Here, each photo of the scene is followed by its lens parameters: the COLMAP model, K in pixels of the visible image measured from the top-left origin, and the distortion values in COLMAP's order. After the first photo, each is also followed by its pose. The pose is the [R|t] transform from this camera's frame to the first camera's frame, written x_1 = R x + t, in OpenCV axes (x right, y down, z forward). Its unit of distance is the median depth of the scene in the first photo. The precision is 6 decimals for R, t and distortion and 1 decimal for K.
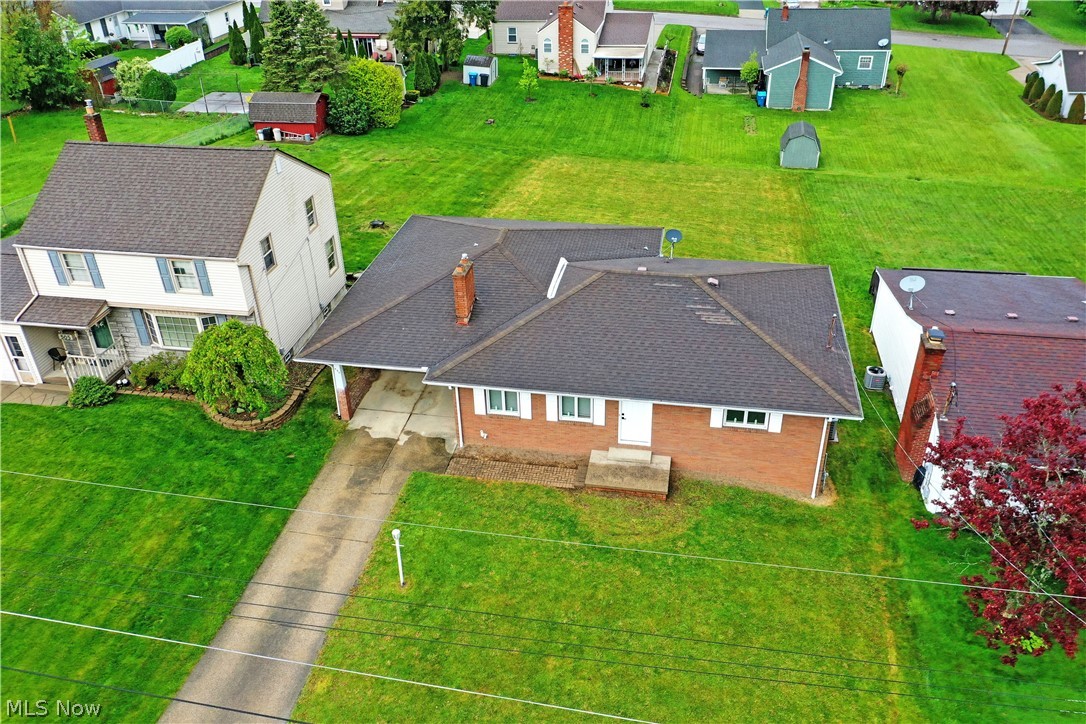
lens RADIAL K [[860.3, 0, 539.2], [0, 860.3, 364.8], [0, 0, 1]] dist [0.007669, 0.002280]
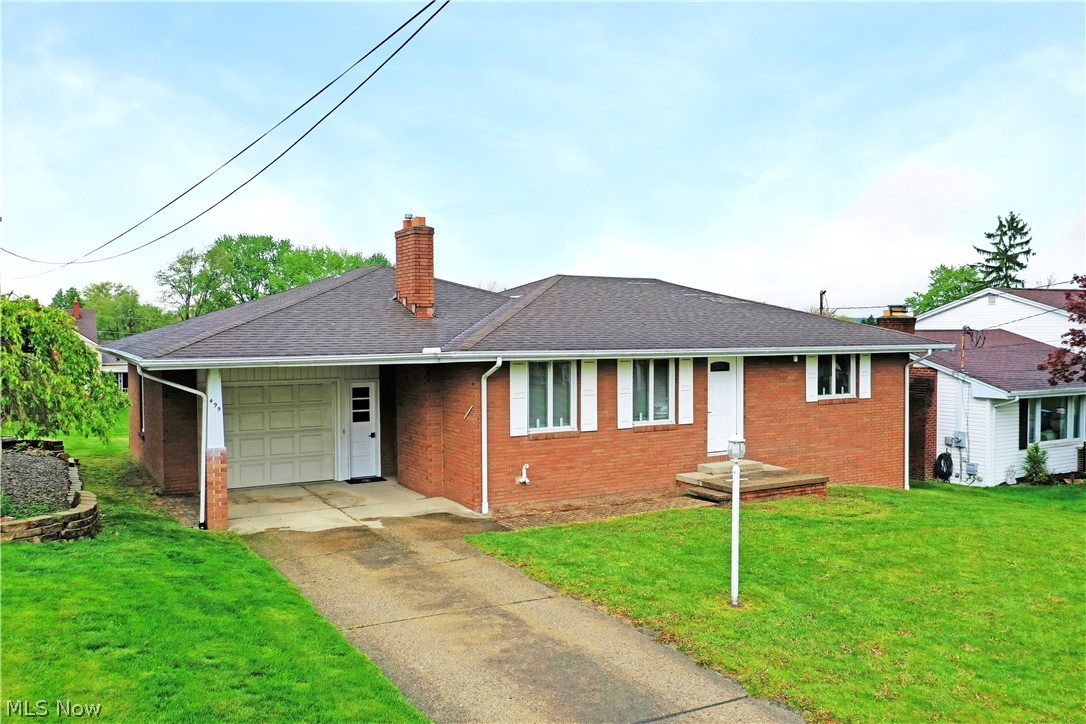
lens RADIAL K [[860.3, 0, 539.2], [0, 860.3, 364.8], [0, 0, 1]] dist [0.007669, 0.002280]
pose [[0.763626, -0.001125, 0.645658, -0.359112], [0.324865, 0.864865, -0.382715, 0.201404], [-0.557977, 0.502003, 0.660799, 0.503139]]
